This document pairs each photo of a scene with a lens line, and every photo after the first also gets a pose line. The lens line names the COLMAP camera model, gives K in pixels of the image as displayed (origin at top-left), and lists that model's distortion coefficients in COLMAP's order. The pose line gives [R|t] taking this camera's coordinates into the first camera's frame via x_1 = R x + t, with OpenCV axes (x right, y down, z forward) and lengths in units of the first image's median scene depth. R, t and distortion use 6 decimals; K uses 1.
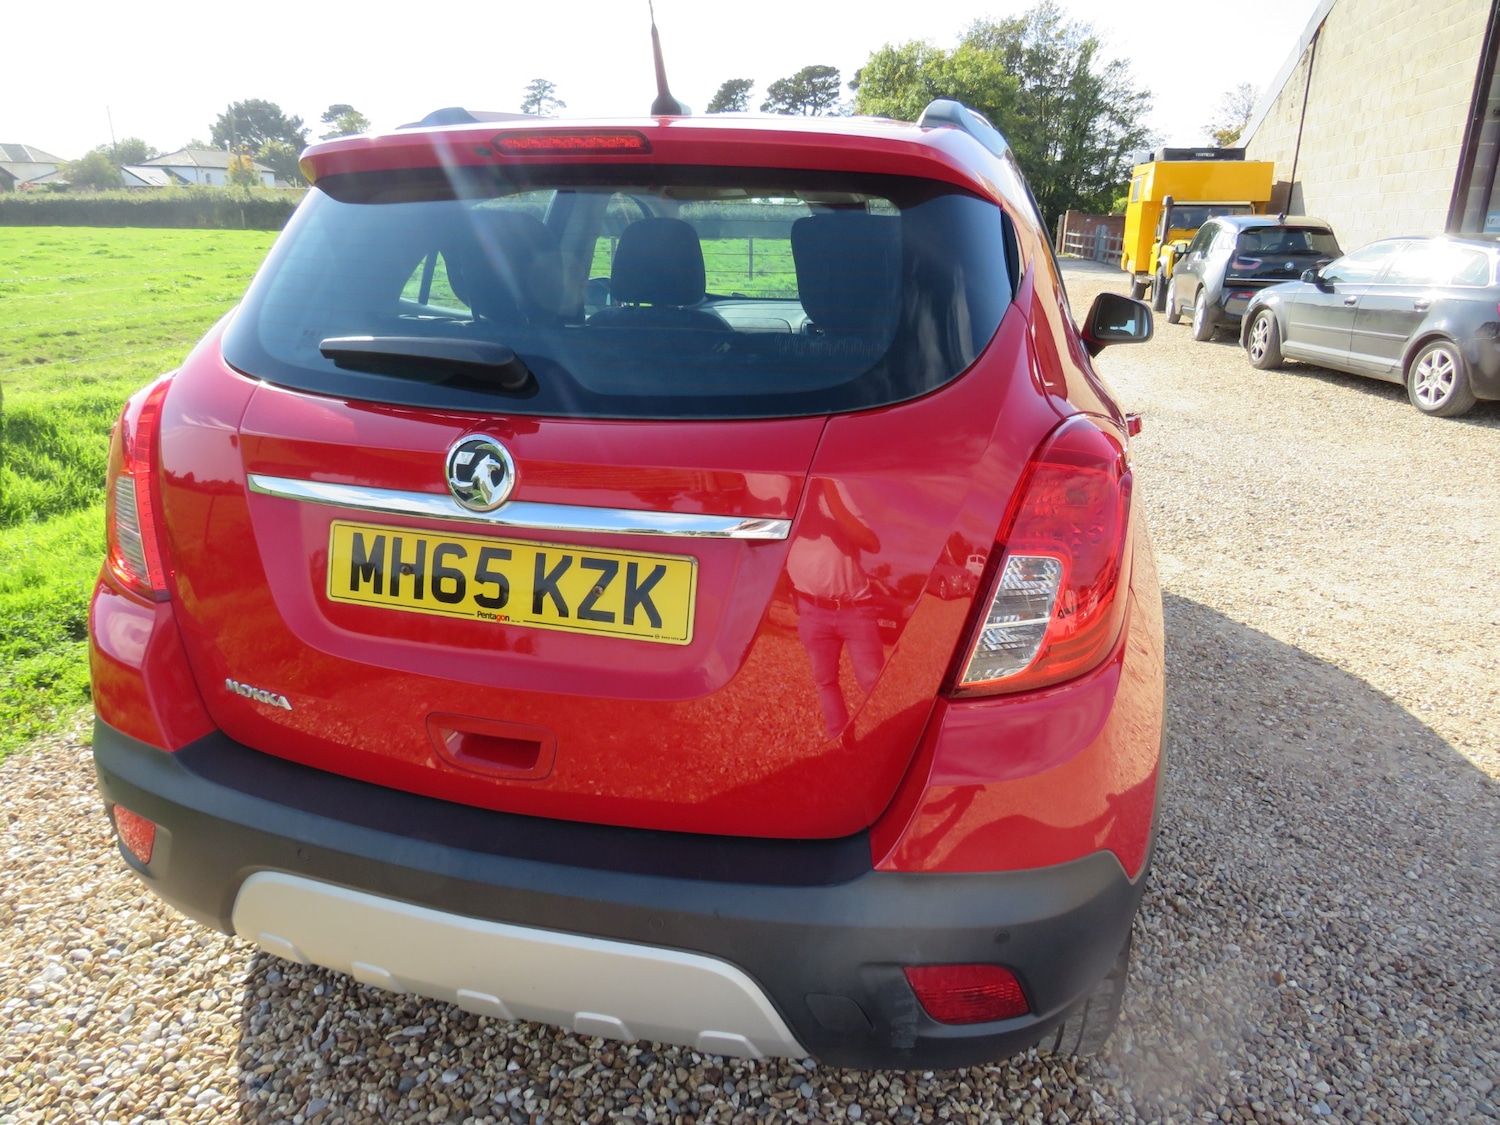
lens RADIAL K [[1094.3, 0, 733.2], [0, 1094.3, 559.4], [0, 0, 1]] dist [-0.038552, 0.024672]
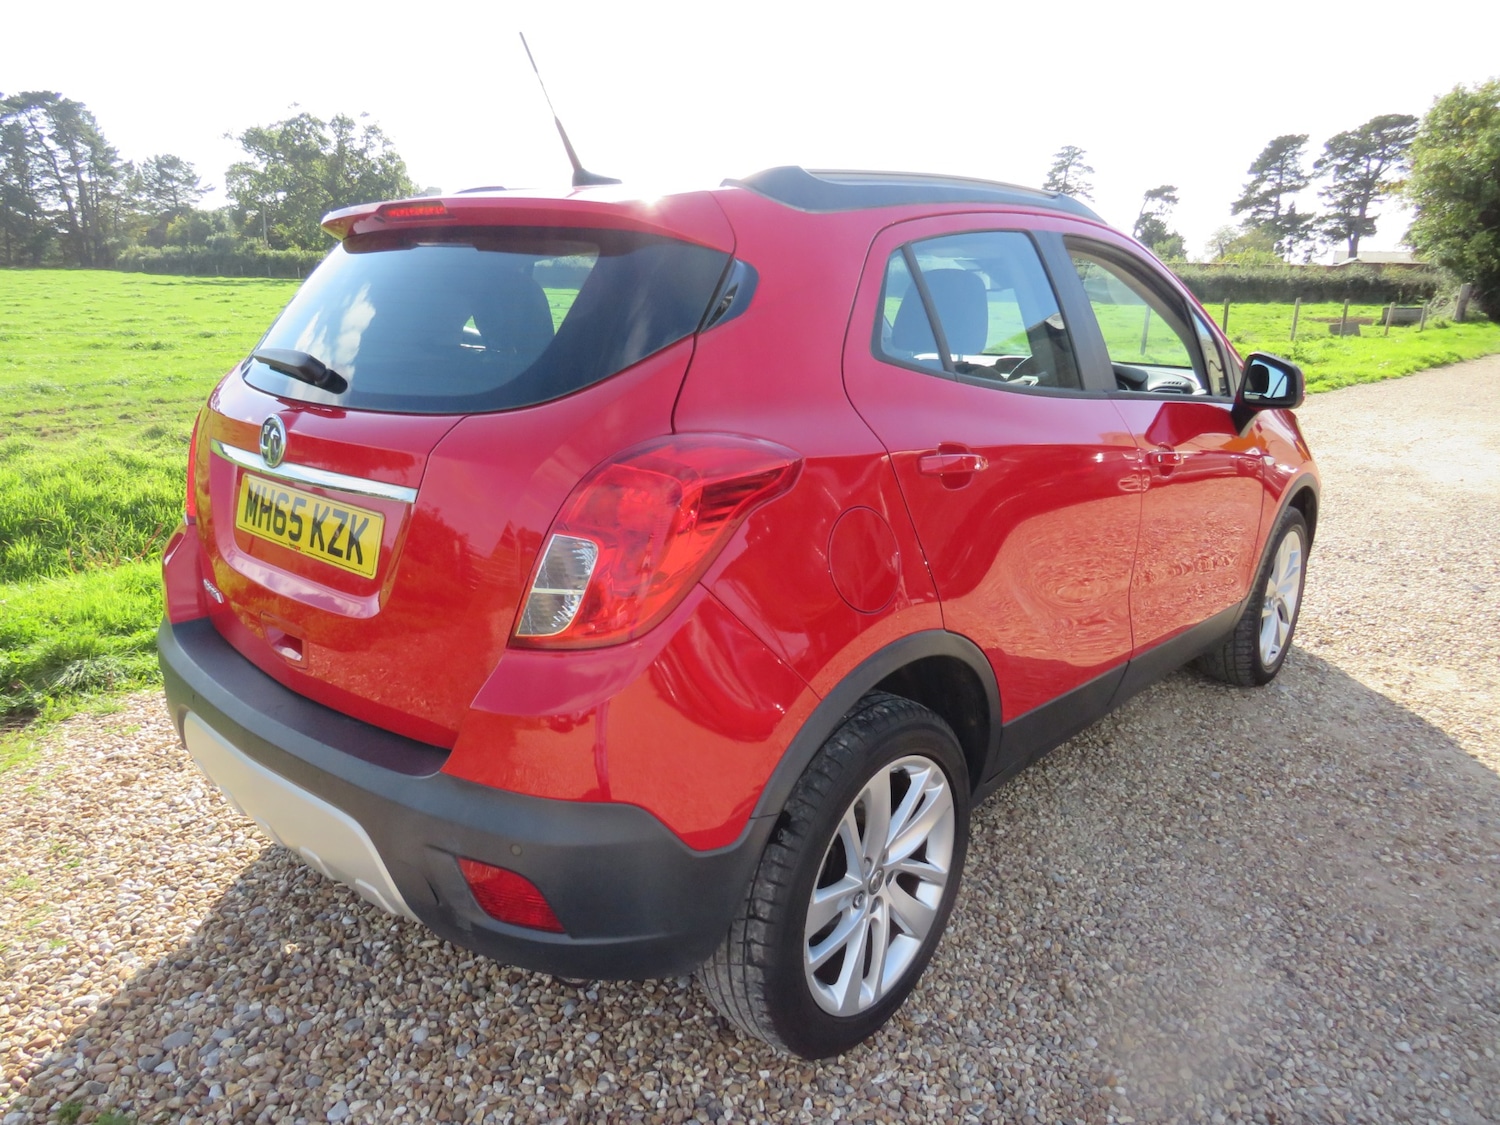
lens RADIAL K [[1106.9, 0, 734.8], [0, 1106.9, 559.4], [0, 0, 1]] dist [-0.022281, 0.007666]
pose [[0.886891, 0.109581, -0.448794, 0.126734], [-0.136522, 0.990241, -0.028006, 0.004262], [0.441345, 0.086108, 0.893196, -0.001771]]
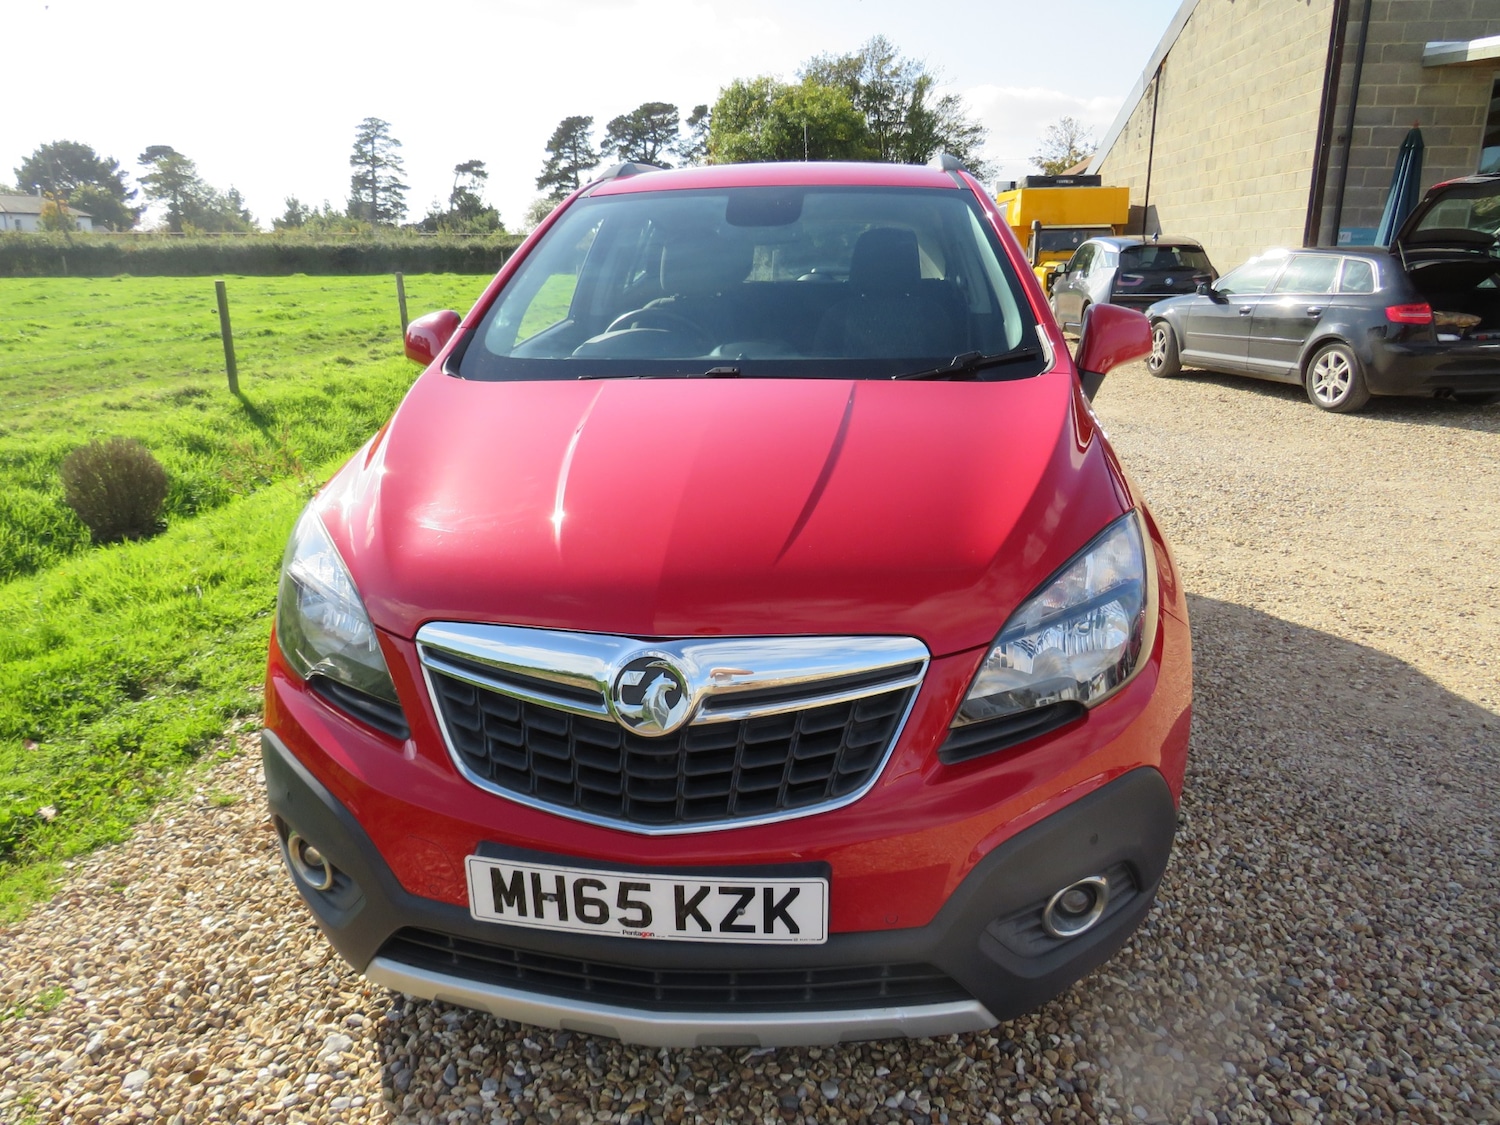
lens RADIAL K [[1095.8, 0, 719.4], [0, 1095.8, 566.6], [0, 0, 1]] dist [-0.036696, 0.009356]
pose [[0.988266, -0.059831, 0.140537, -0.090367], [0.063528, 0.997738, -0.021964, 0.004995], [-0.138905, 0.030635, 0.989832, 0.008186]]
